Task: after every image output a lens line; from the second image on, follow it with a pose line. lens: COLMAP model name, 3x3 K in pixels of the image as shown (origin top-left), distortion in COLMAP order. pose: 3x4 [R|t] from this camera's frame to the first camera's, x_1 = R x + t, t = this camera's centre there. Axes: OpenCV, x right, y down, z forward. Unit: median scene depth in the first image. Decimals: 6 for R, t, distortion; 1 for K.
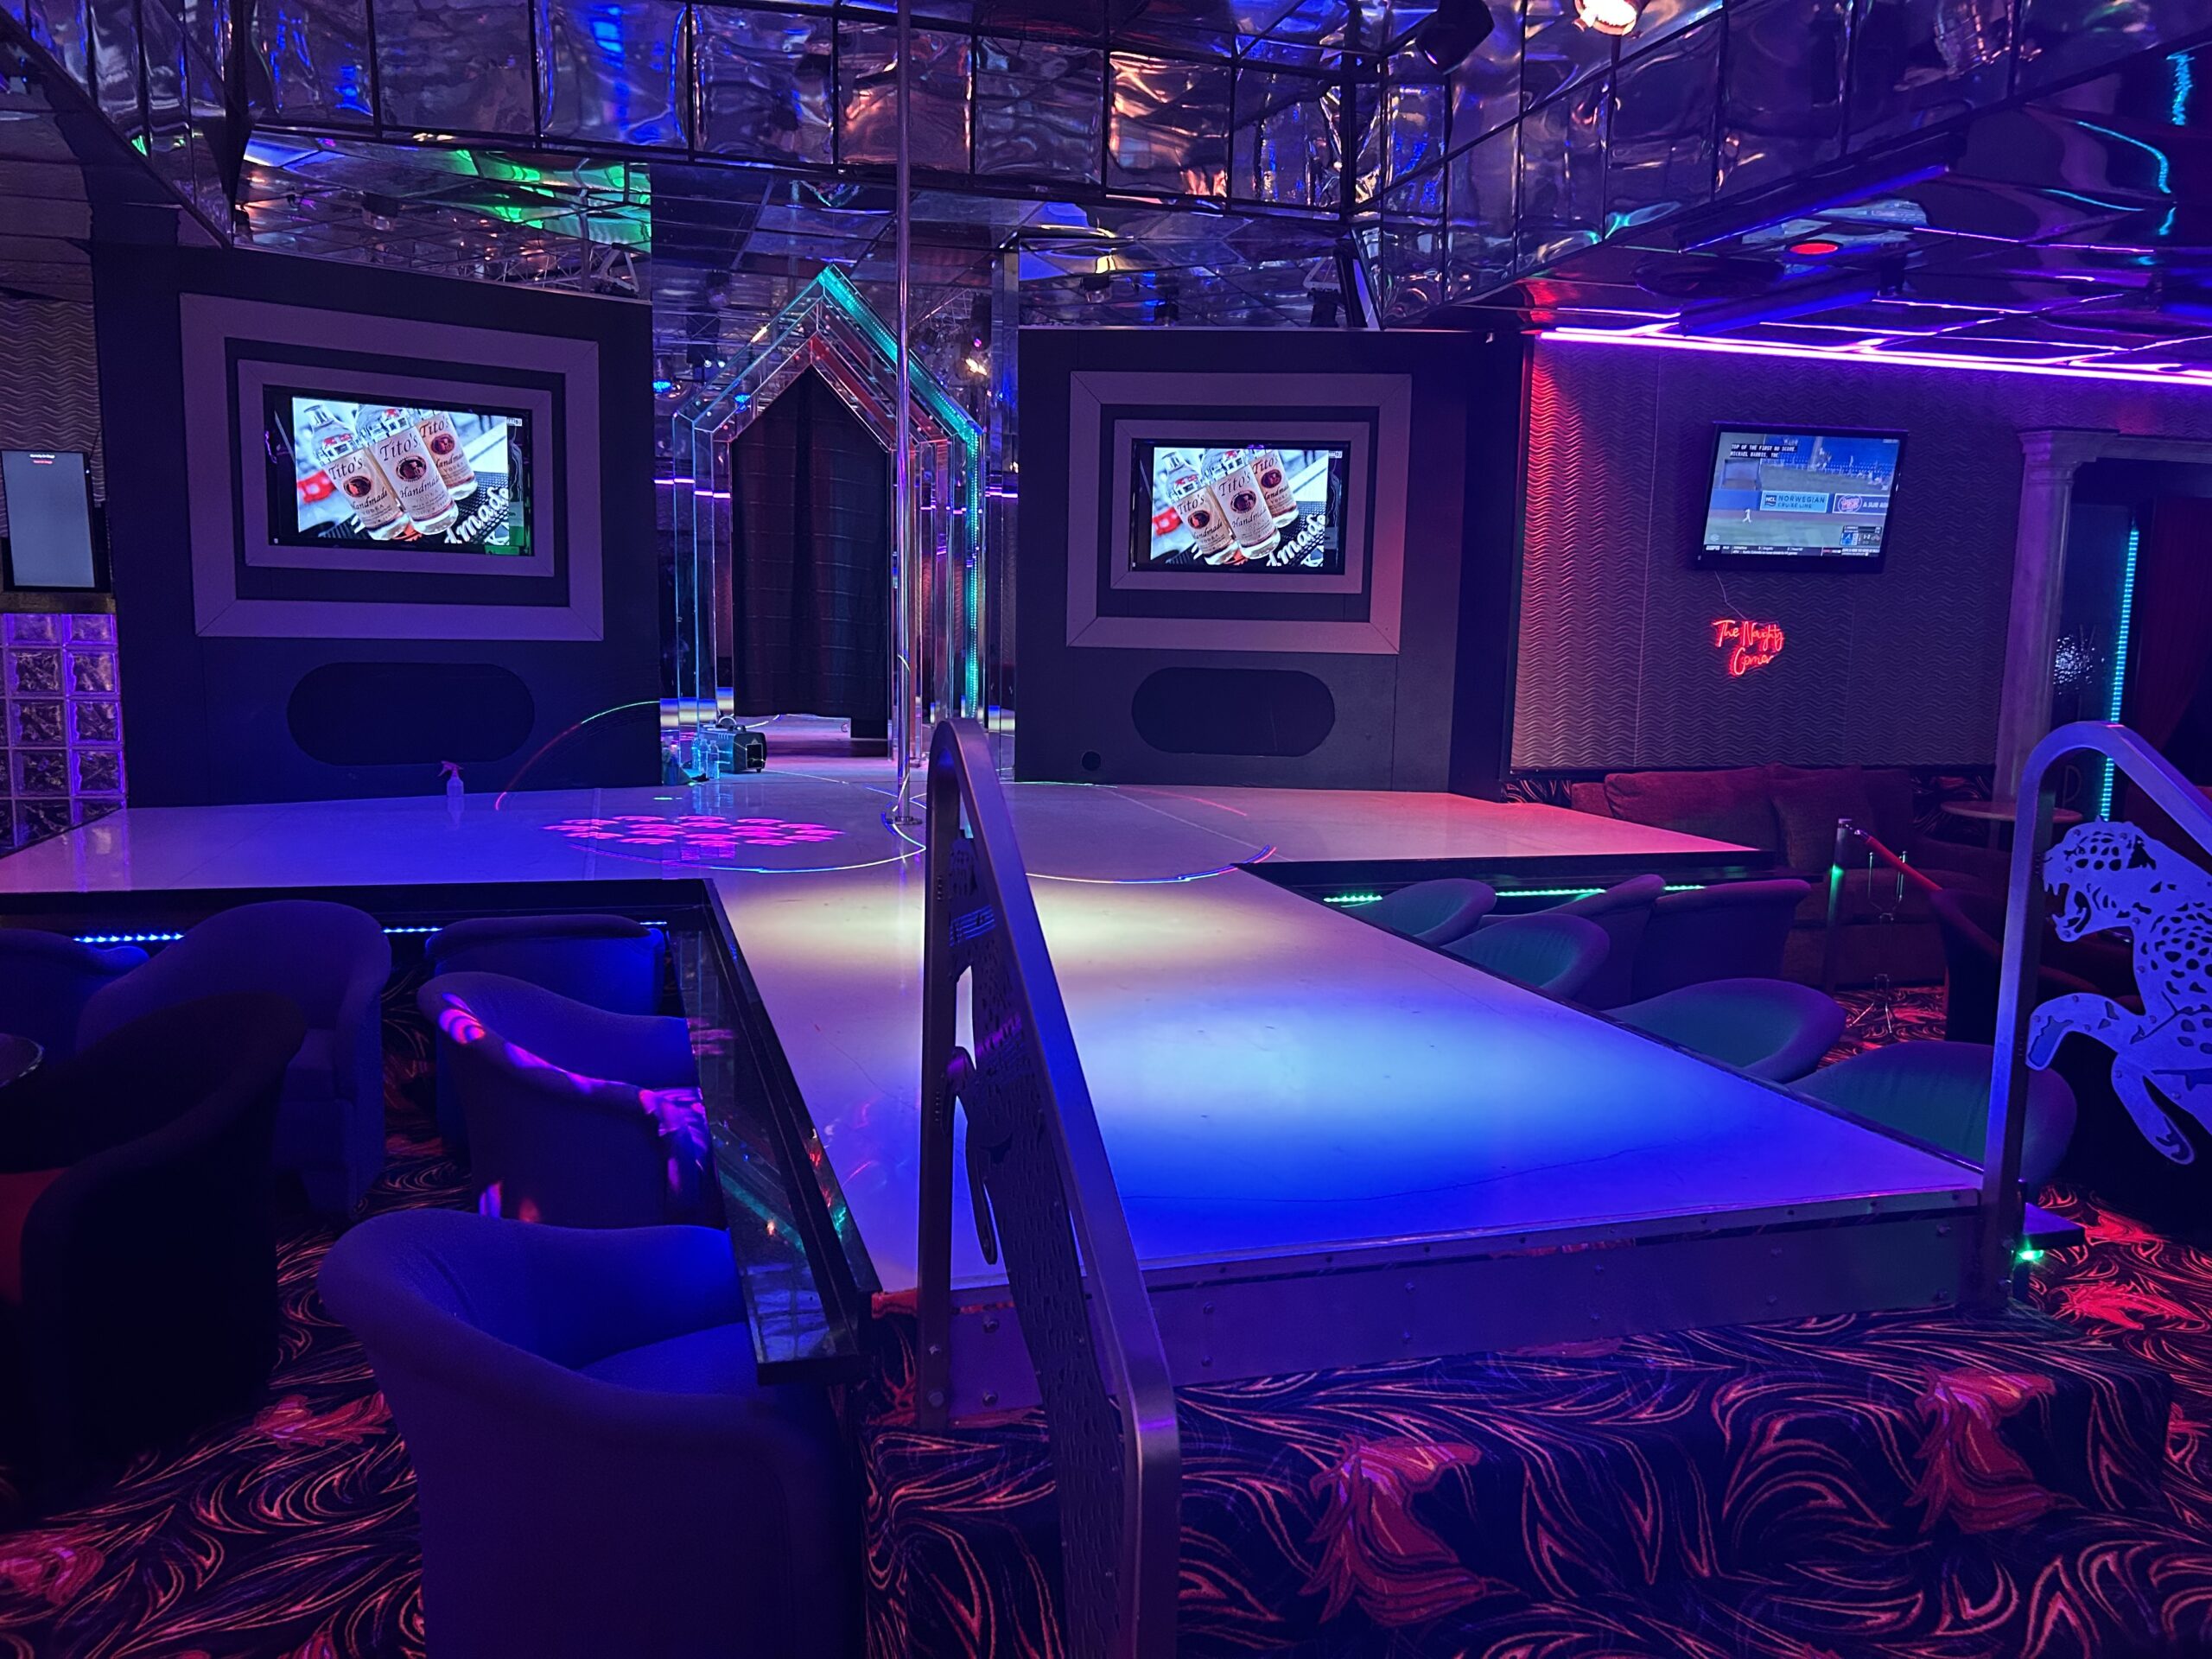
lens RADIAL K [[1689.3, 0, 1103.7], [0, 1689.3, 831.0], [0, 0, 1]] dist [0.030791, 0.006995]
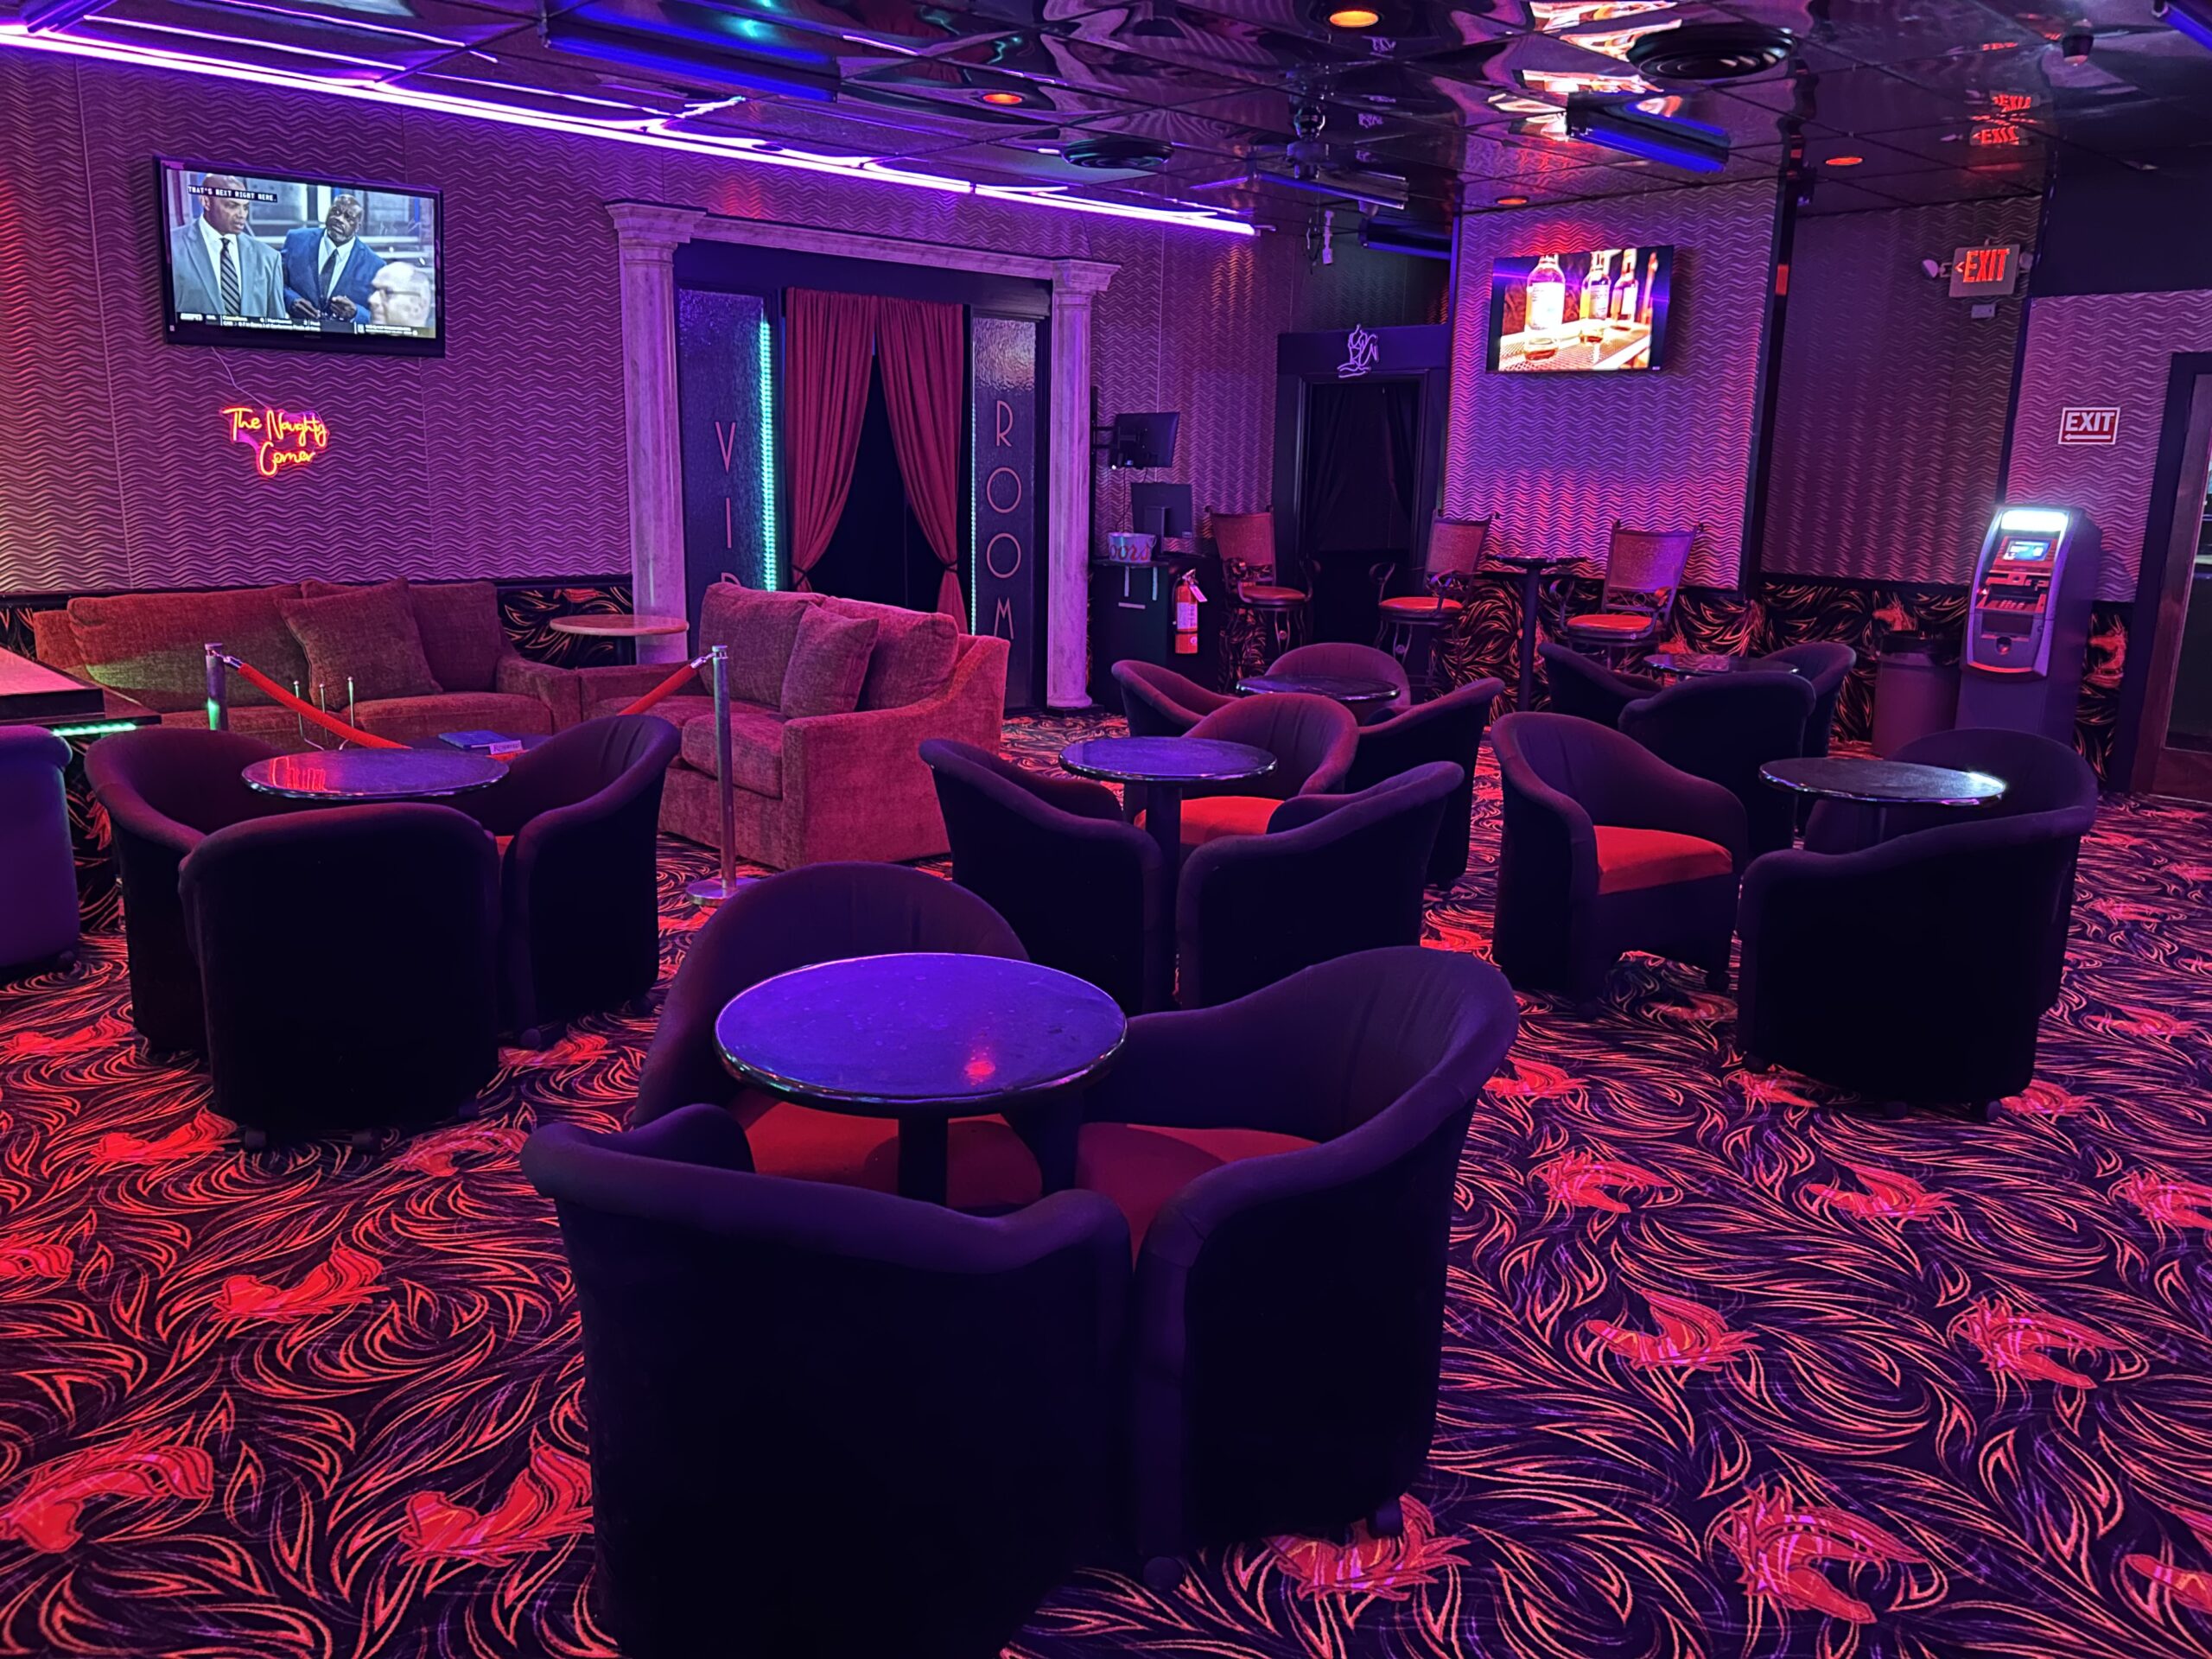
lens RADIAL K [[1689.3, 0, 1104.4], [0, 1689.3, 827.8], [0, 0, 1]] dist [0.030791, 0.006995]
pose [[0.899884, -0.098163, 0.424938, 0.361110], [0.056723, 0.992408, 0.109130, 0.012483], [-0.432425, -0.074101, 0.898620, 0.048023]]
